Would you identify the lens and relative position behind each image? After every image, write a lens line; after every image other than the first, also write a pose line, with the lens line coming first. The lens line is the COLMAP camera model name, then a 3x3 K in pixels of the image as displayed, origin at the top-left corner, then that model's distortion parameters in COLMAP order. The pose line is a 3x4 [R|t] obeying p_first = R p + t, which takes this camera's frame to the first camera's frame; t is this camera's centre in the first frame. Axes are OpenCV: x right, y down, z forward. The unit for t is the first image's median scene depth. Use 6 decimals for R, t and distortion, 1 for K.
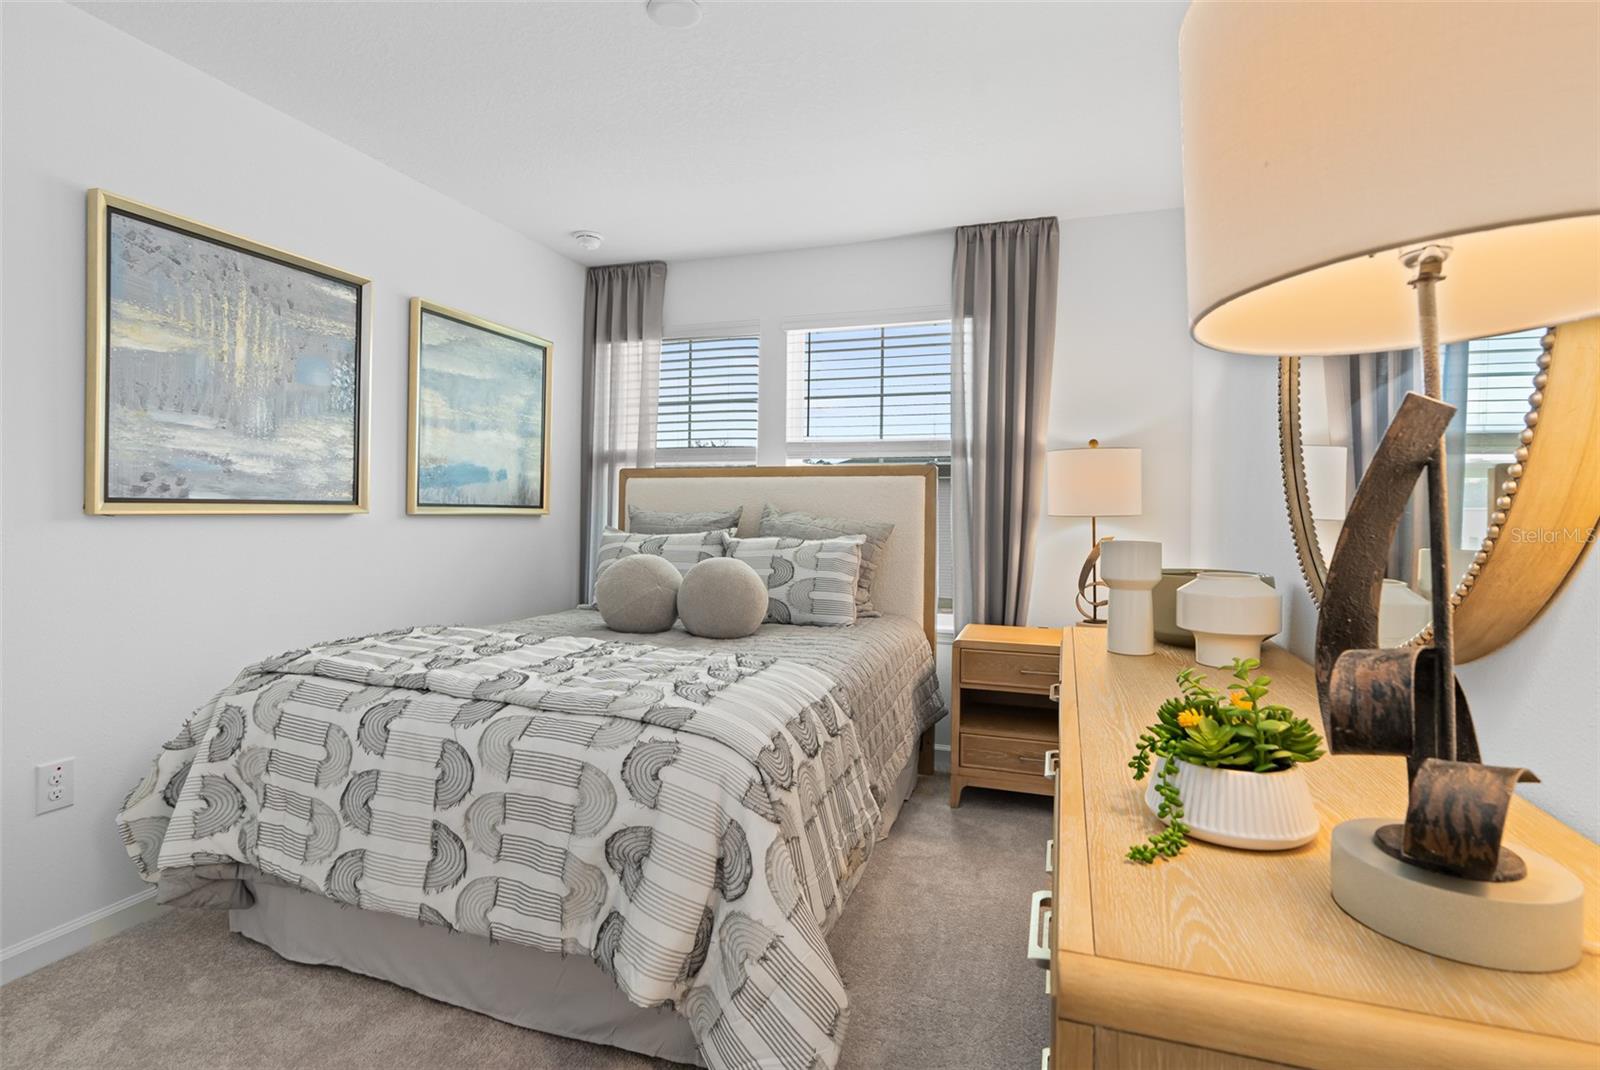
lens RADIAL K [[768.4, 0, 802.6], [0, 768.4, 522.9], [0, 0, 1]] dist [-0.002269, 0.000027]
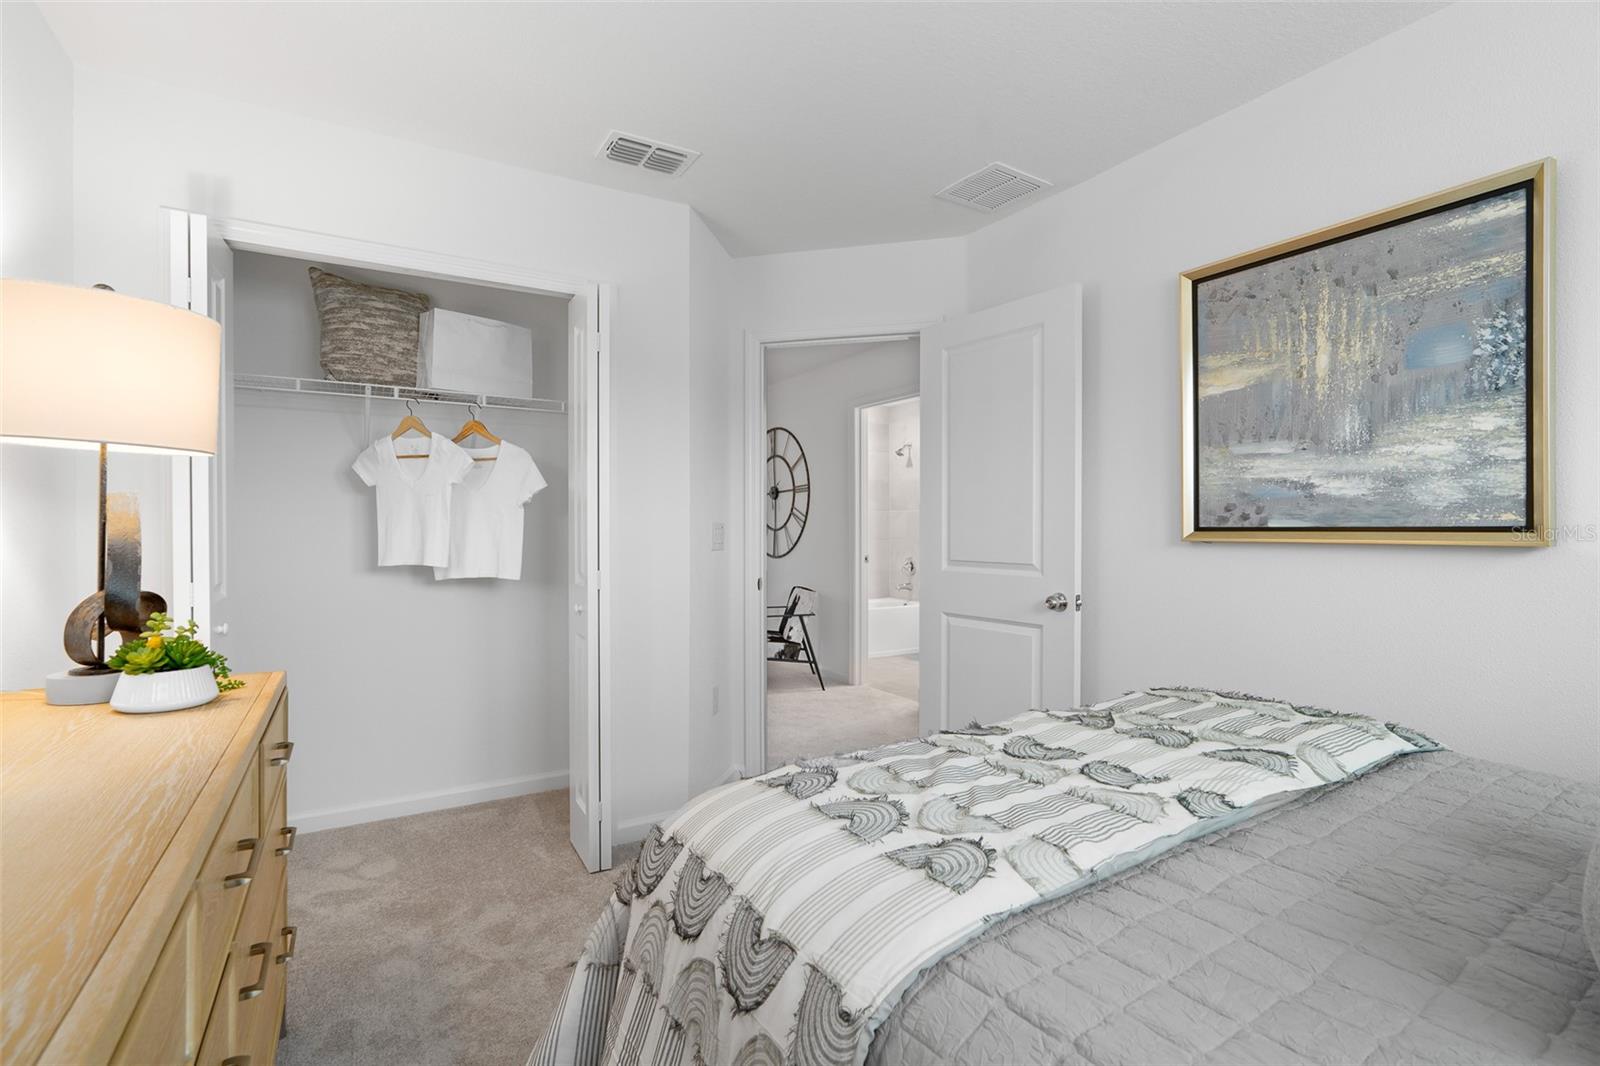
lens RADIAL K [[768.4, 0, 802.6], [0, 768.4, 520.9], [0, 0, 1]] dist [-0.002269, 0.000027]
pose [[-0.657389, -0.009365, -0.753493, 0.329548], [-0.013046, 0.999914, -0.001046, -0.029152], [0.753438, 0.009143, -0.657455, 1.146936]]
